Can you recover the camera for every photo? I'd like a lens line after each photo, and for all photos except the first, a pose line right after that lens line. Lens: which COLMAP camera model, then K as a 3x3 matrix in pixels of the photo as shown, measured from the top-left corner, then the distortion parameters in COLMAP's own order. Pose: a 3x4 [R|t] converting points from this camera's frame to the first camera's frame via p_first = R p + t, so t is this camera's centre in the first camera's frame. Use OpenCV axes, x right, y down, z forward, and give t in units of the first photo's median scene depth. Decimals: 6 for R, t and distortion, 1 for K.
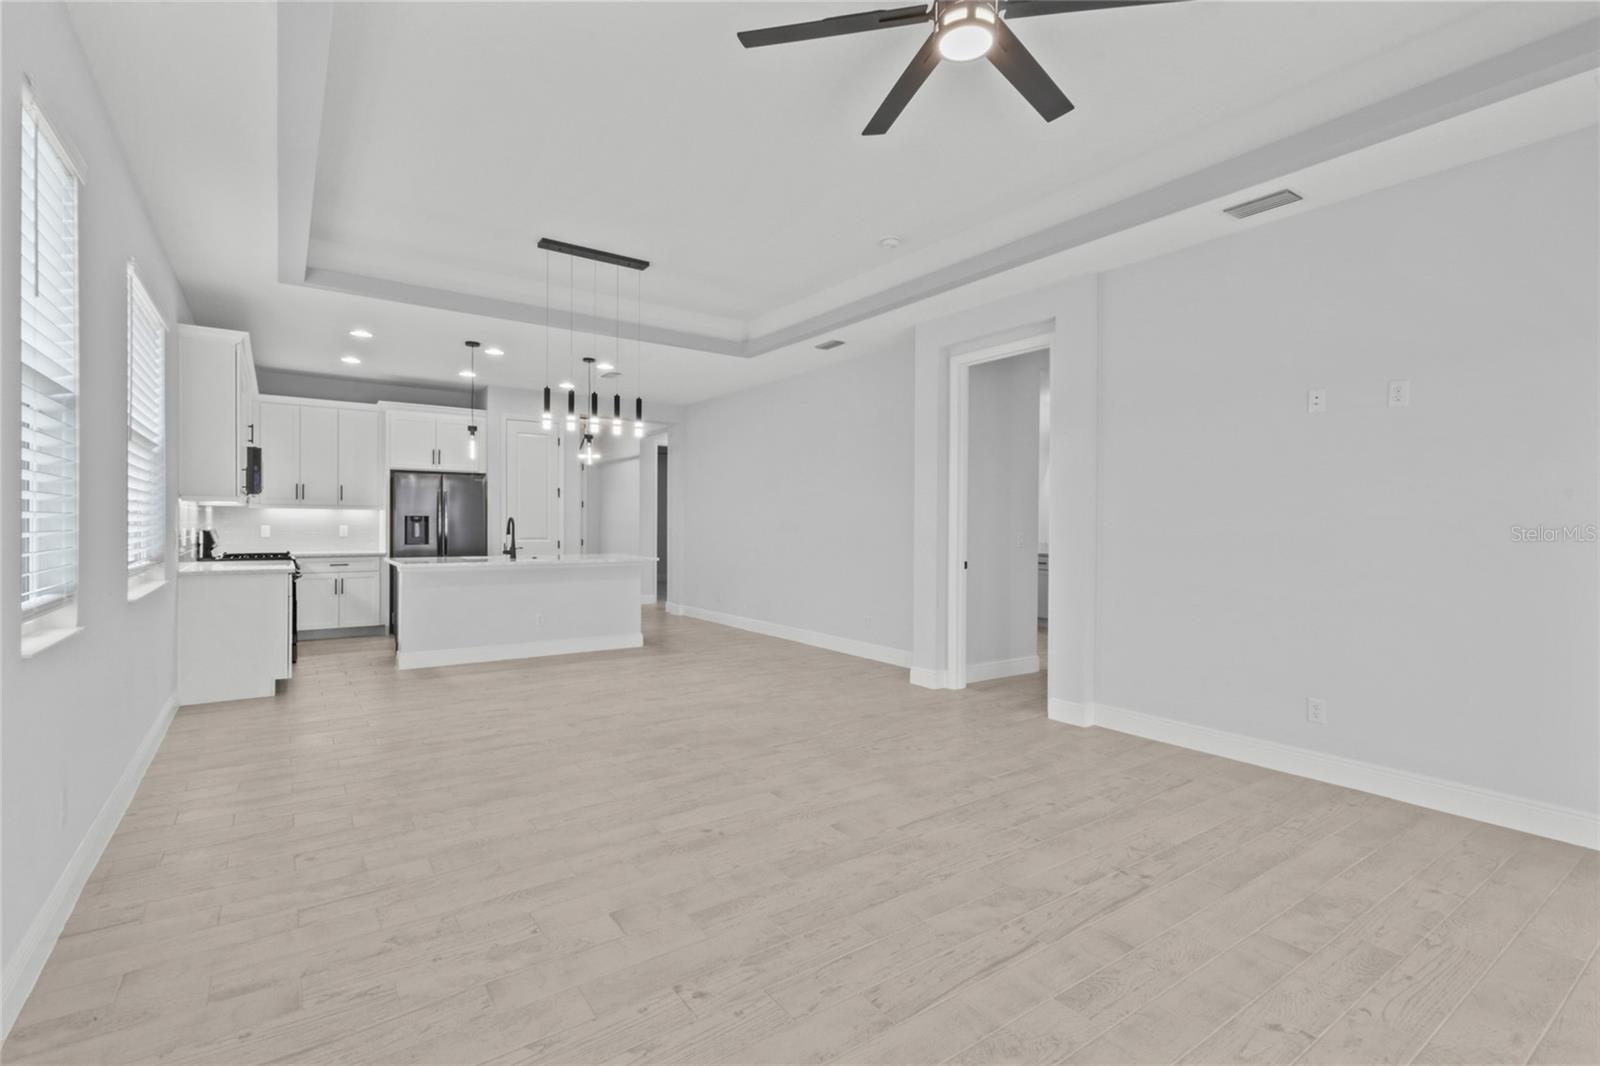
lens RADIAL K [[738.9, 0, 798.6], [0, 738.9, 534.7], [0, 0, 1]] dist [0.015328, 0.000449]
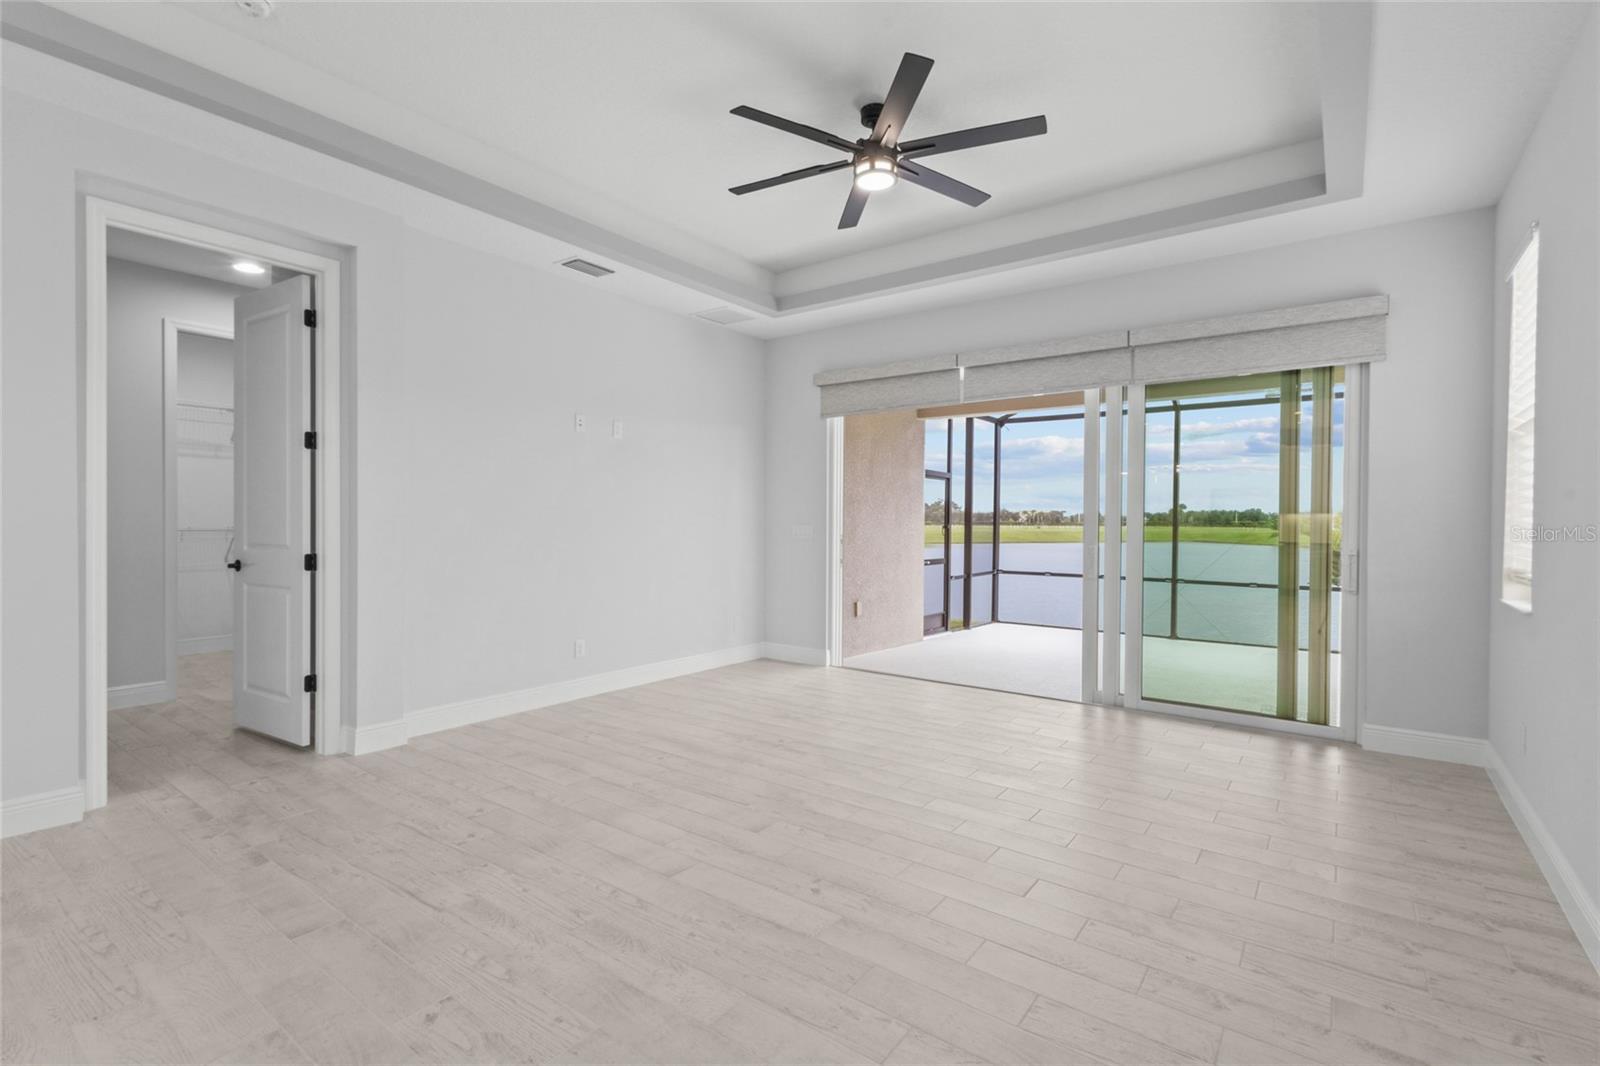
lens RADIAL K [[738.9, 0, 800.4], [0, 738.9, 528.2], [0, 0, 1]] dist [0.015328, 0.000449]
pose [[-0.320682, -0.015609, 0.947058, -0.808855], [-0.001554, 0.999872, 0.015953, -0.009108], [-0.947186, 0.003644, -0.320665, 1.171596]]
